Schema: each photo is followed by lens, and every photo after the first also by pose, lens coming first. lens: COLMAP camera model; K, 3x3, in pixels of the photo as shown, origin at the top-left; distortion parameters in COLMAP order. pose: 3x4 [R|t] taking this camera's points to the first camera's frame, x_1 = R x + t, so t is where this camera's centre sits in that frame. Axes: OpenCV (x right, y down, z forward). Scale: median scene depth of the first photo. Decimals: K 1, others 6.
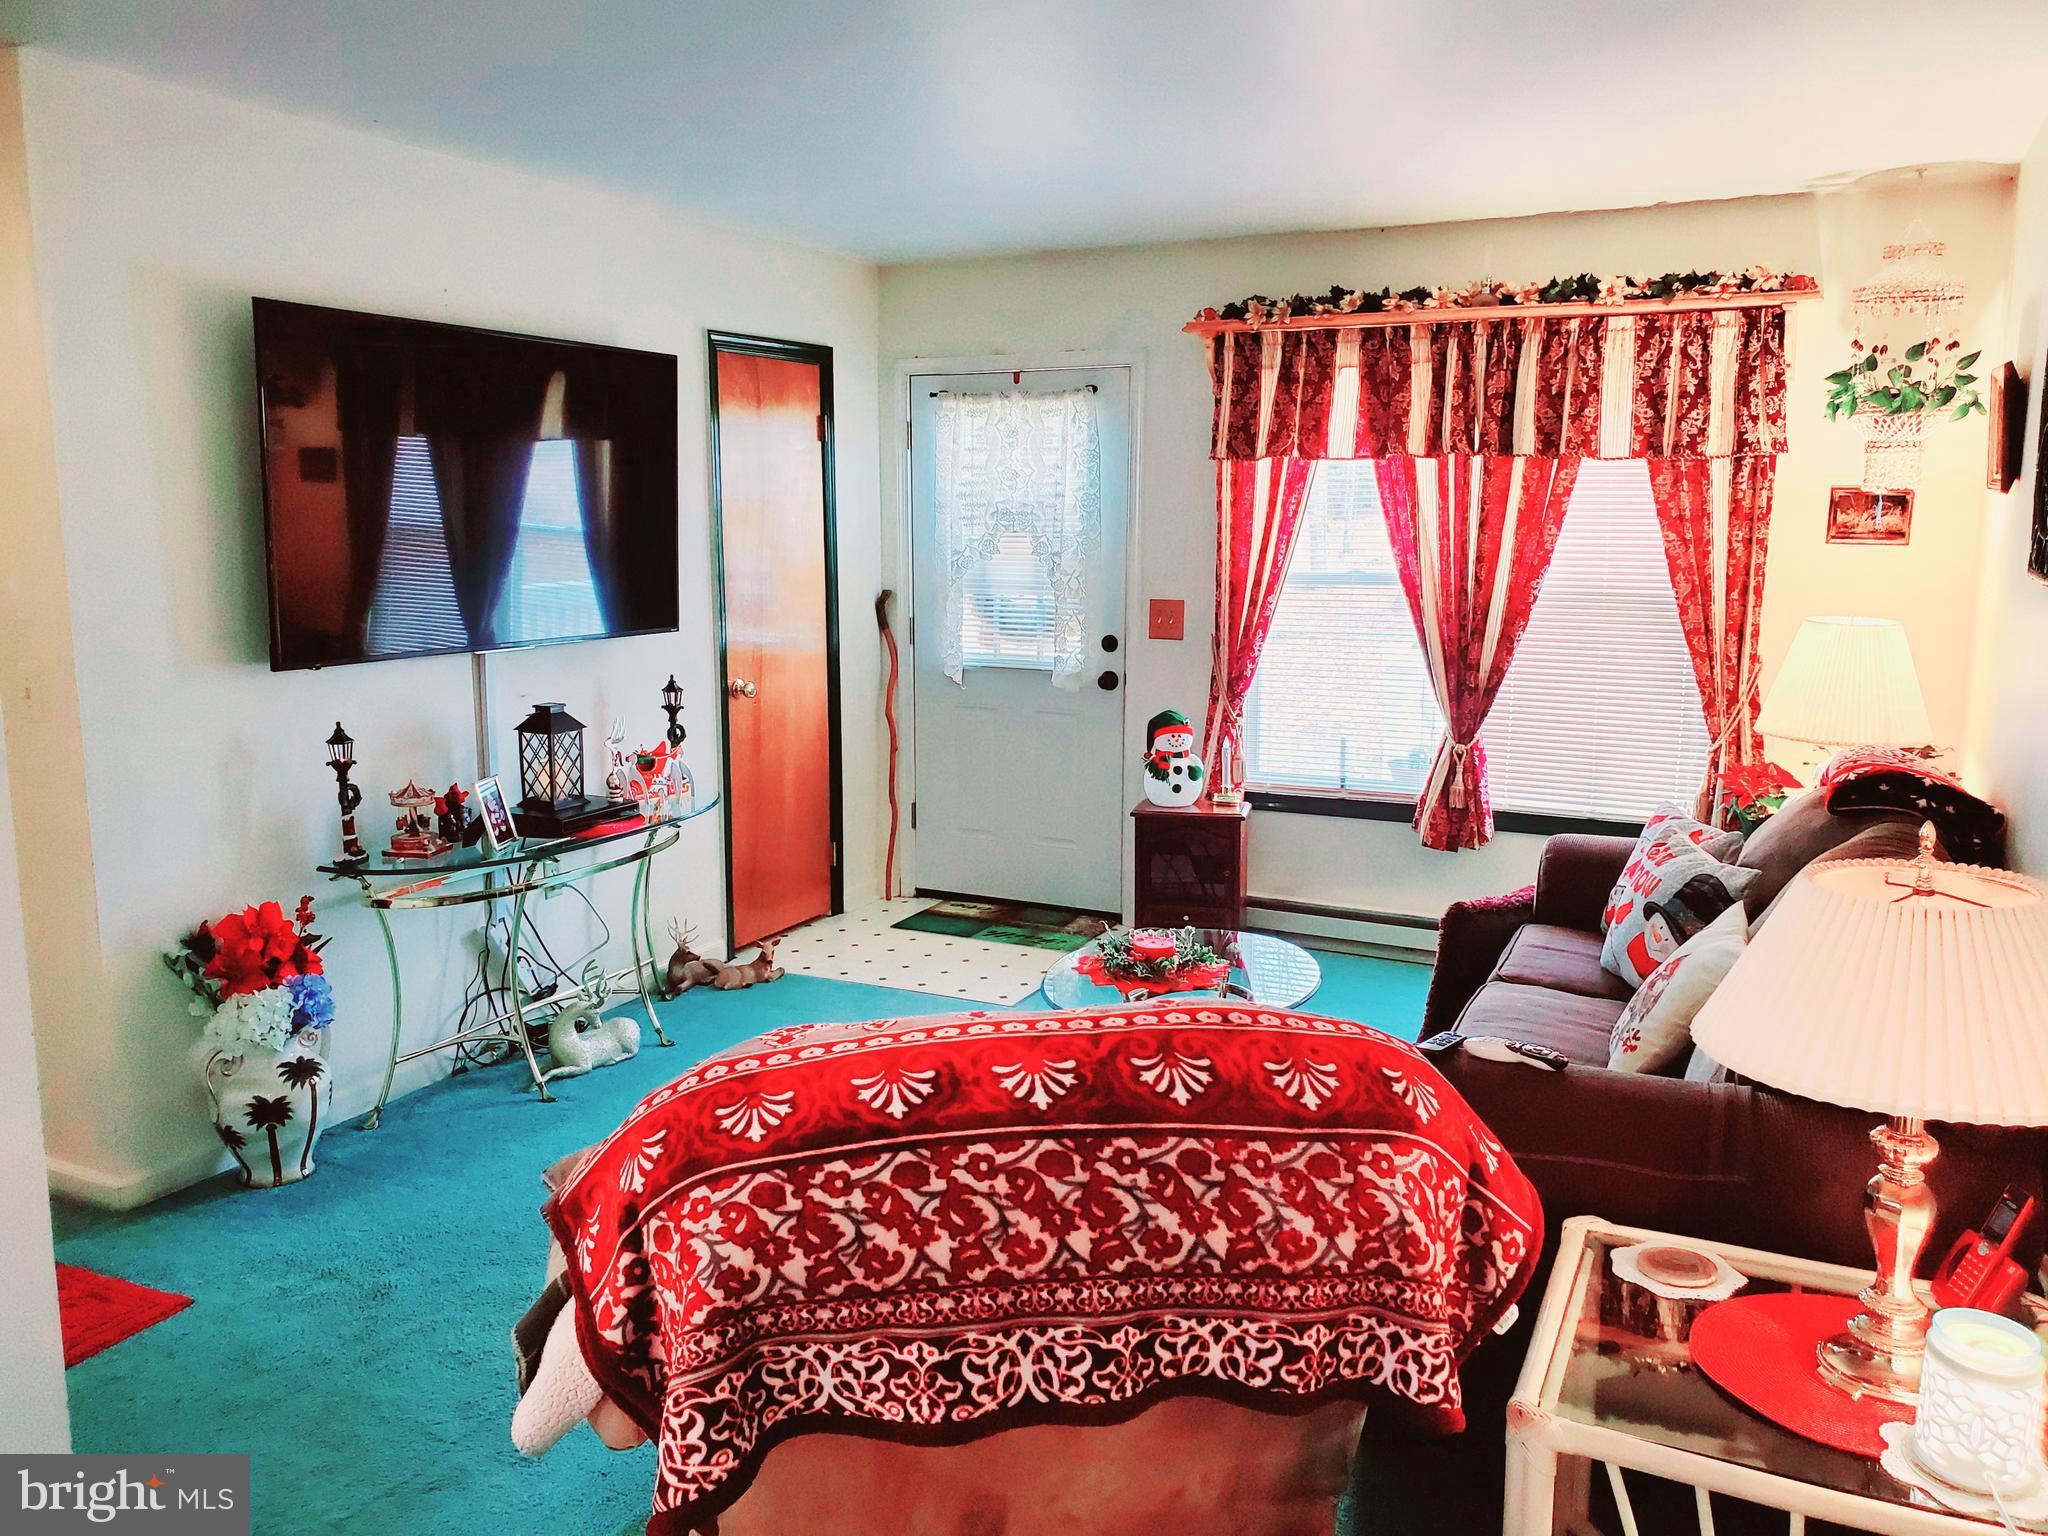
lens RADIAL K [[1578.9, 0, 1028.8], [0, 1578.9, 783.0], [0, 0, 1]] dist [0.009005, 0.013902]
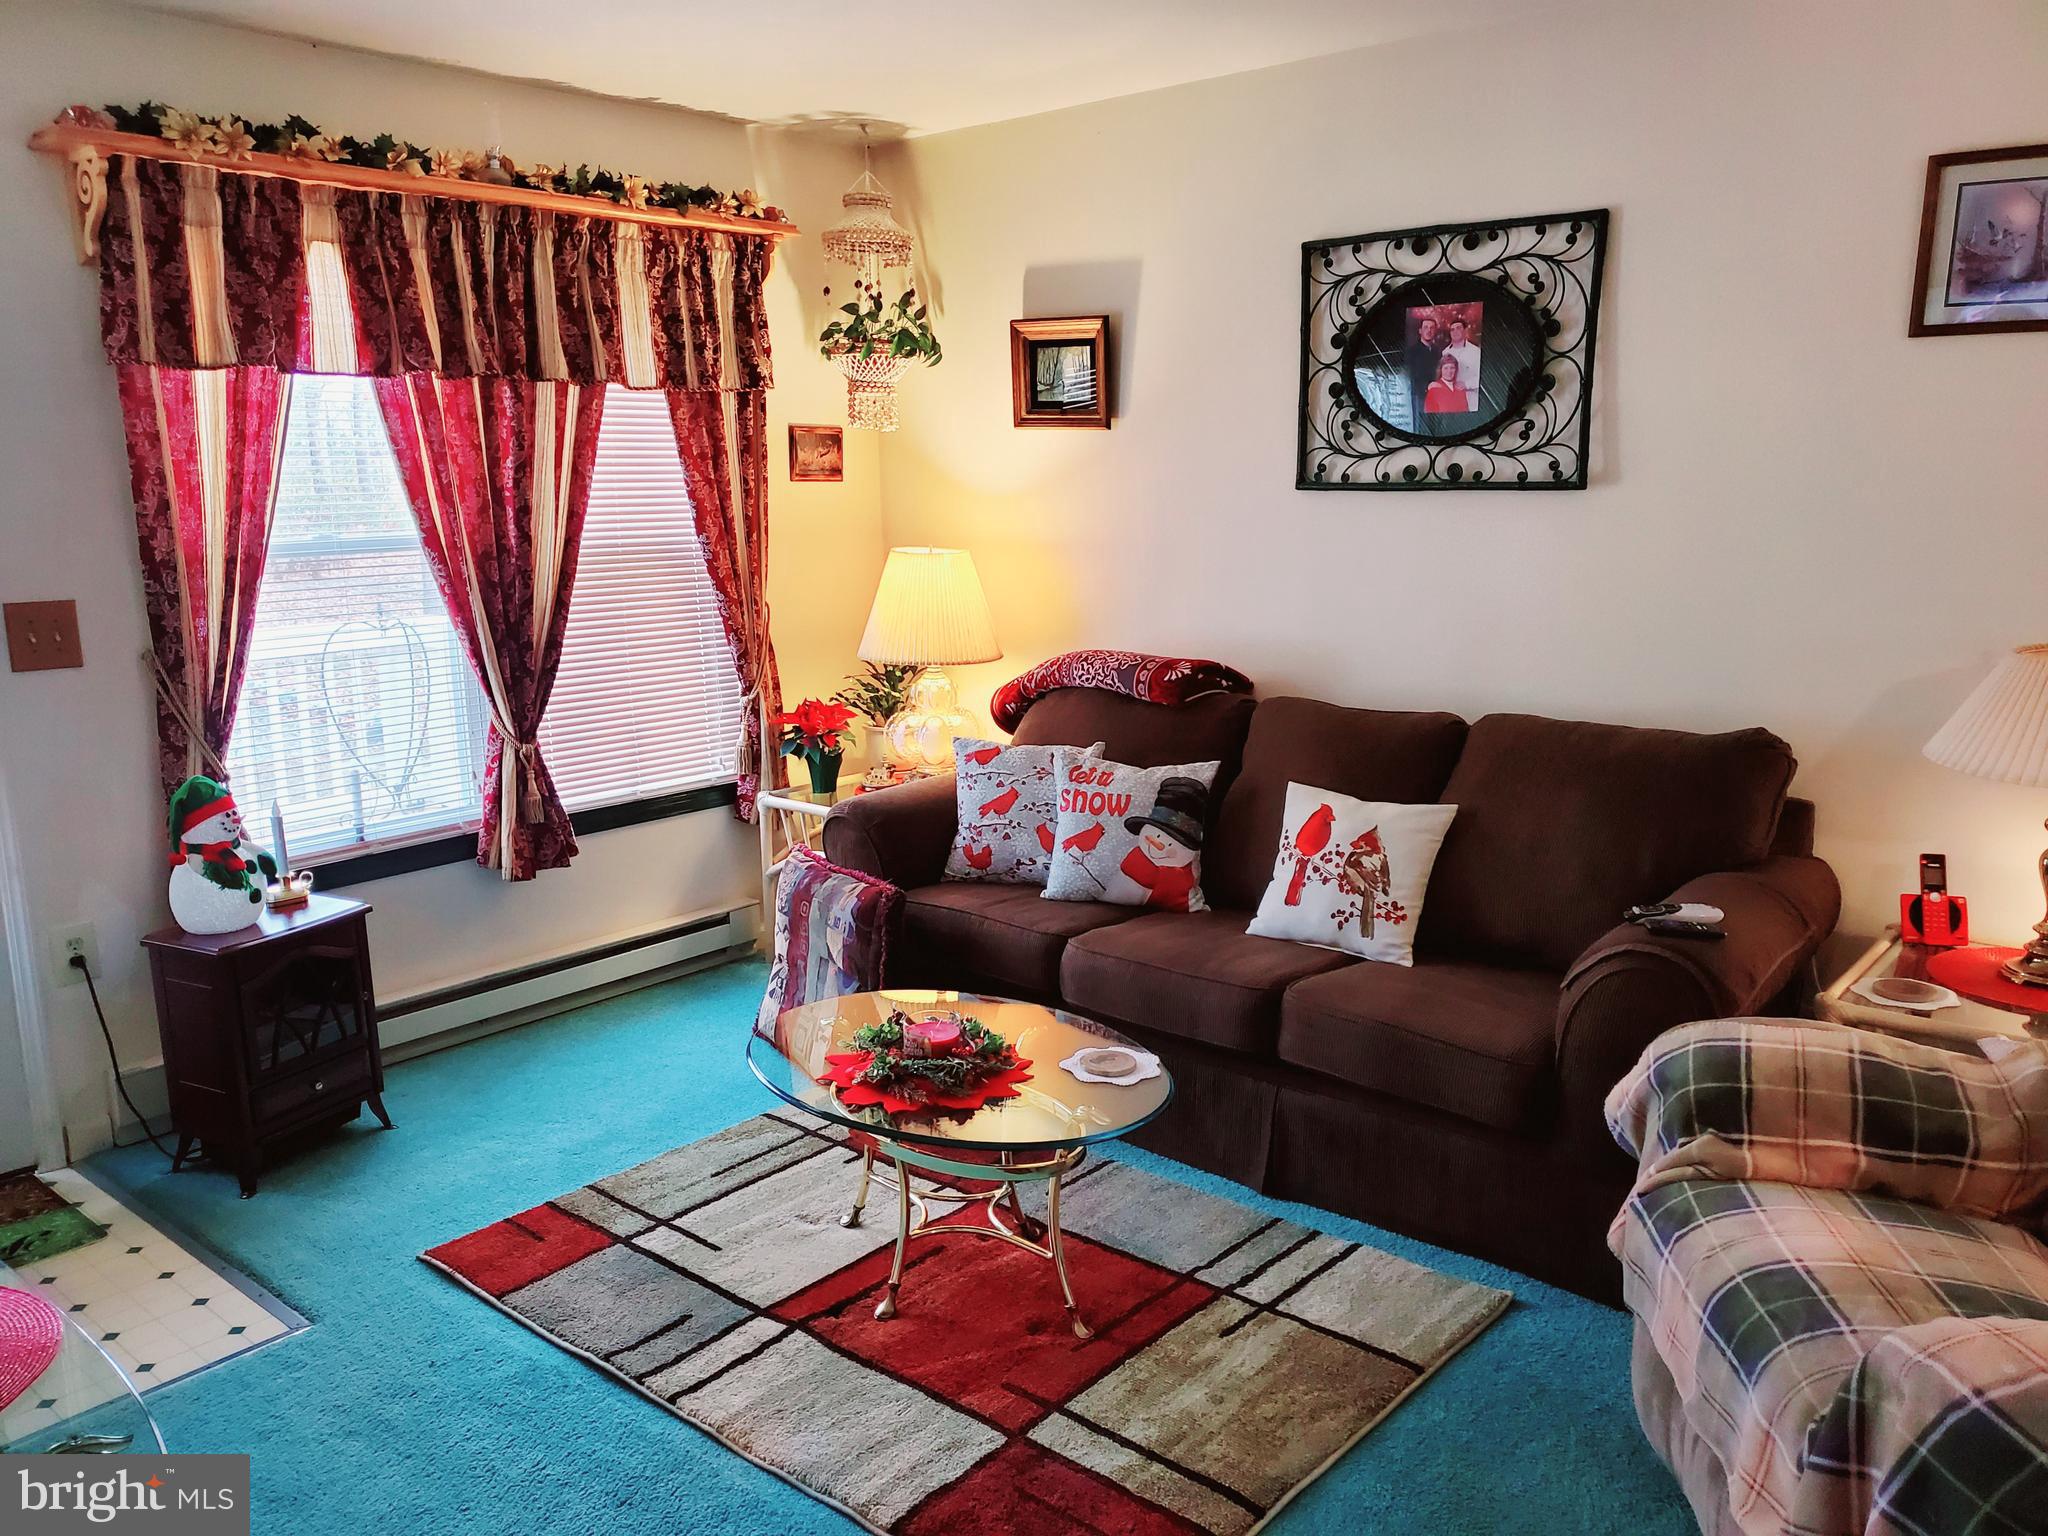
lens RADIAL K [[1578.9, 0, 1028.8], [0, 1578.9, 783.0], [0, 0, 1]] dist [0.009005, 0.013902]
pose [[0.306128, -0.190877, 0.932658, -0.421283], [0.184801, 0.972972, 0.138470, -0.073031], [-0.933881, 0.129967, 0.333128, 0.531565]]
